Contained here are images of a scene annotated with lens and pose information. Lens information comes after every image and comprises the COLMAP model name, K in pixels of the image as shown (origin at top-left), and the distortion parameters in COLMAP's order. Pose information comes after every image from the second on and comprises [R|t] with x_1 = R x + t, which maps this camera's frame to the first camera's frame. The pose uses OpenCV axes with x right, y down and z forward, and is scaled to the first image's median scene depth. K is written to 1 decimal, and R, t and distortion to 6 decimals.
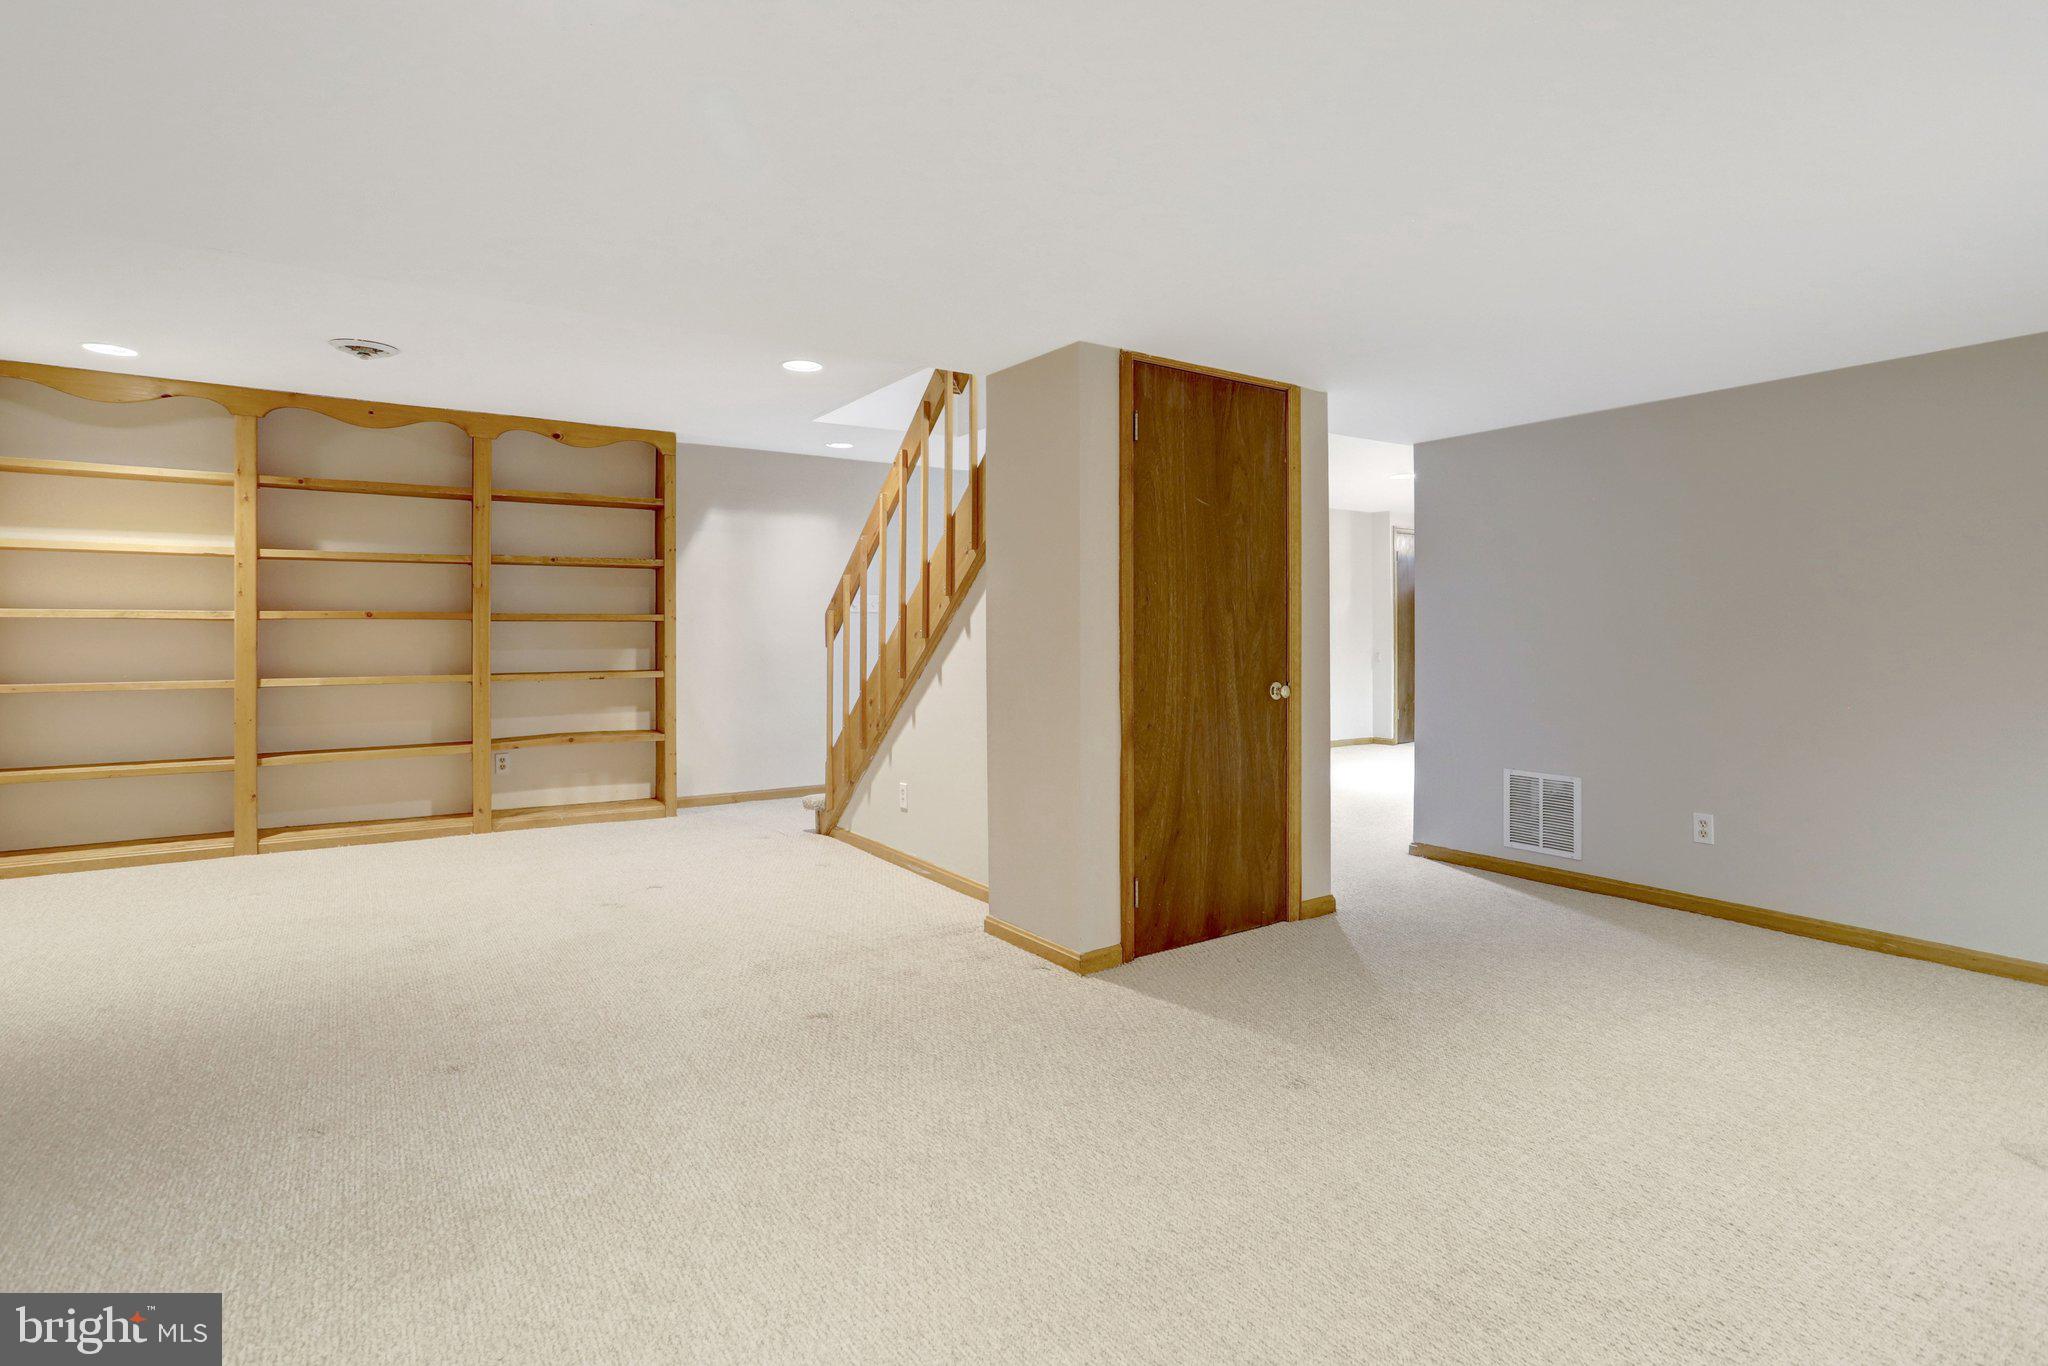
lens RADIAL K [[1012.1, 0, 1025.6], [0, 1012.1, 629.7], [0, 0, 1]] dist [-0.046093, 0.040186]
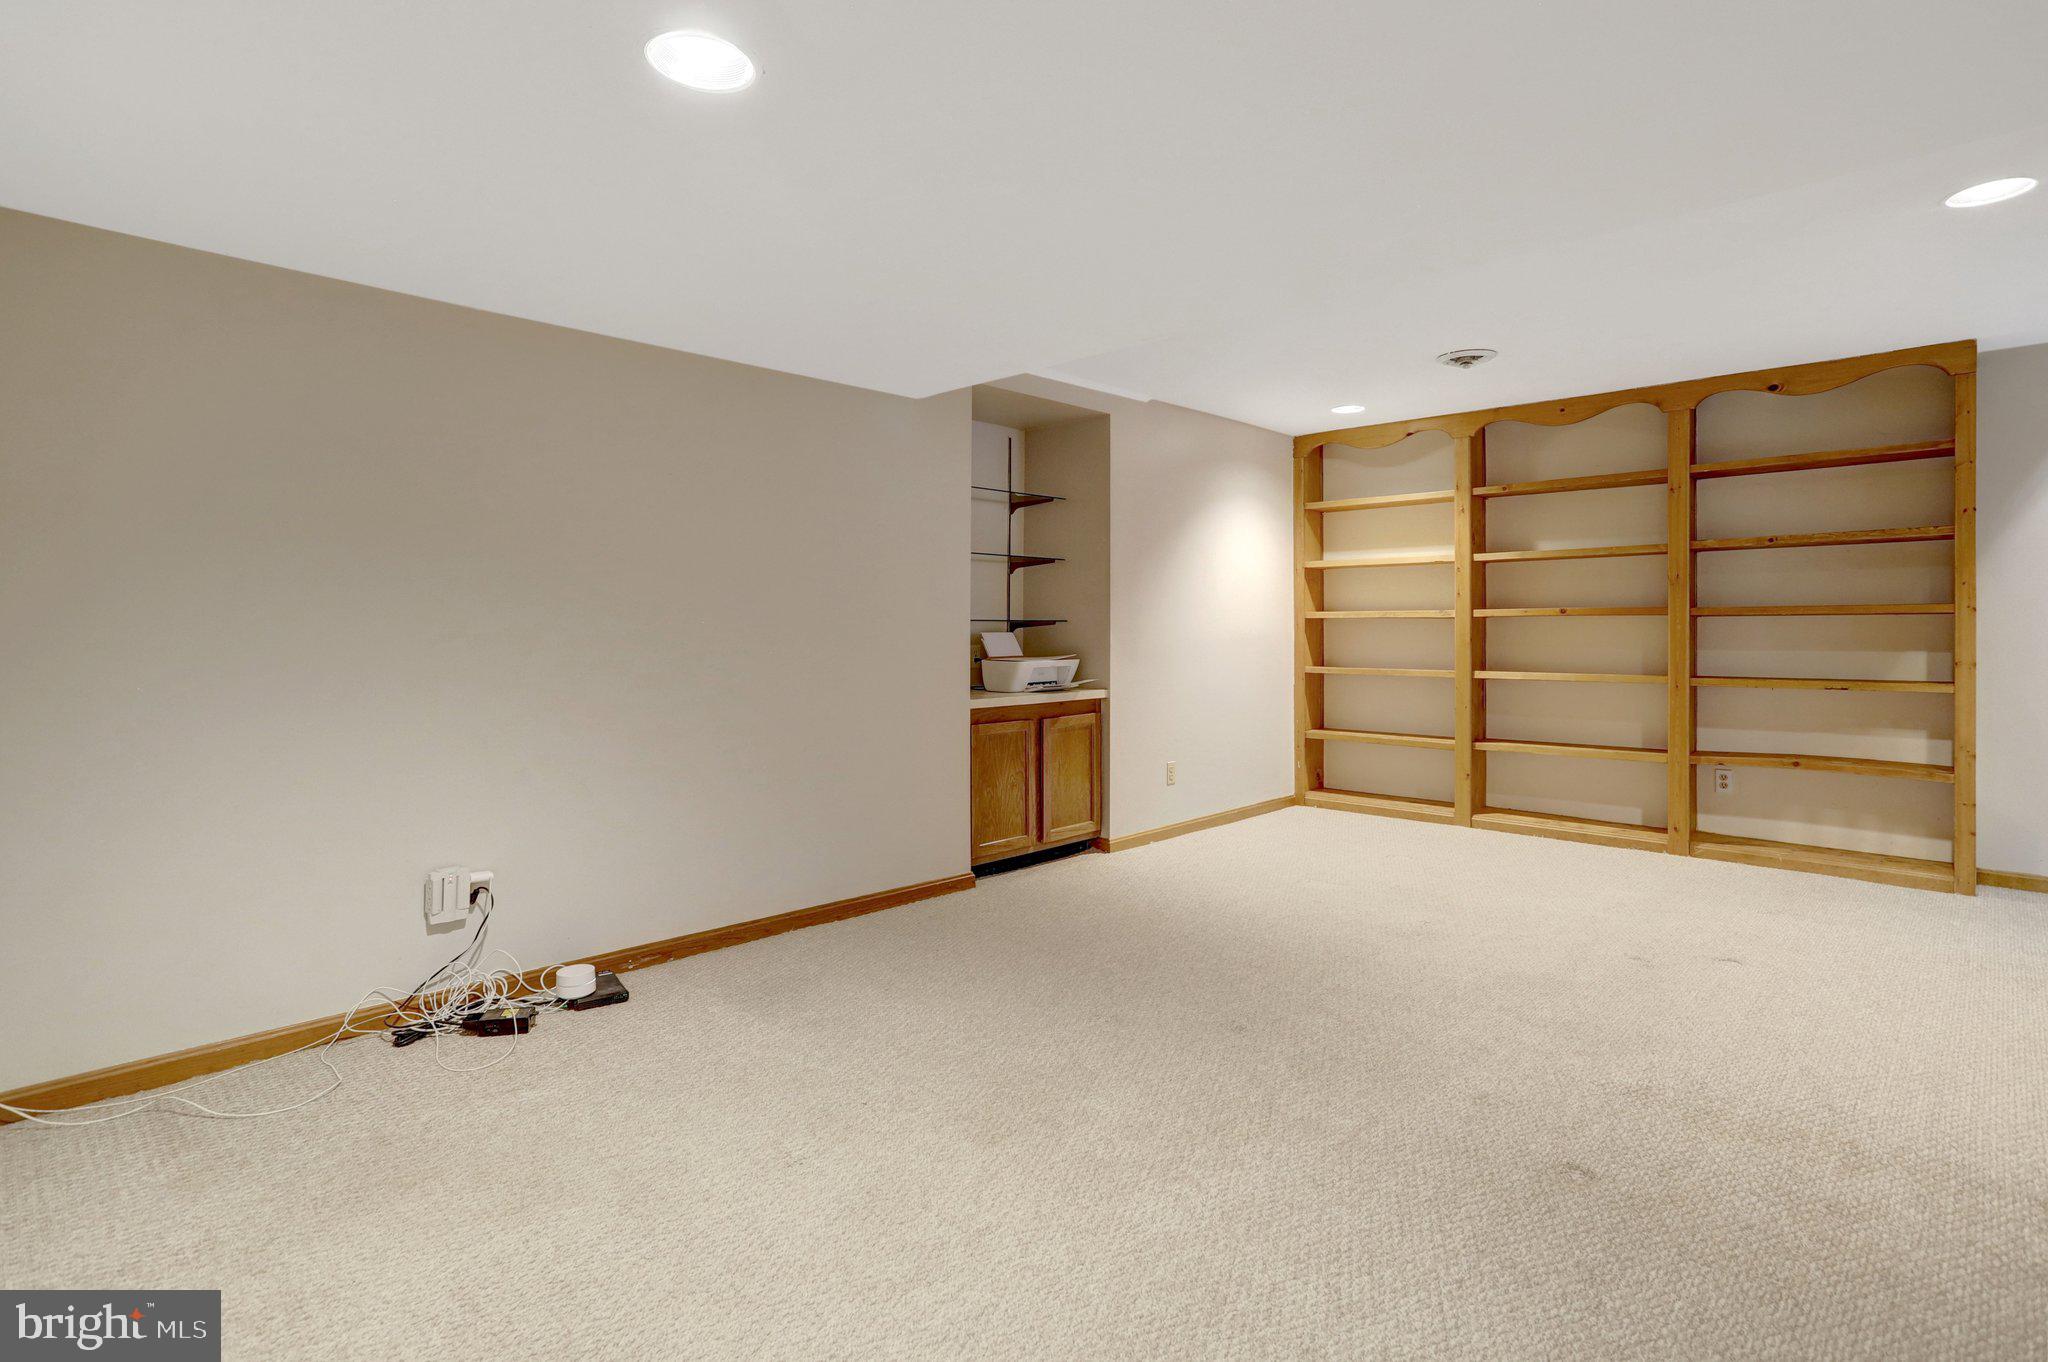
lens RADIAL K [[1023.5, 0, 1029.4], [0, 1023.5, 629.1], [0, 0, 1]] dist [-0.034468, 0.021338]
pose [[0.211255, -0.000341, -0.977431, 0.208047], [0.002944, 0.999996, 0.000287, 0.000749], [0.977427, -0.002938, 0.211255, 0.240753]]
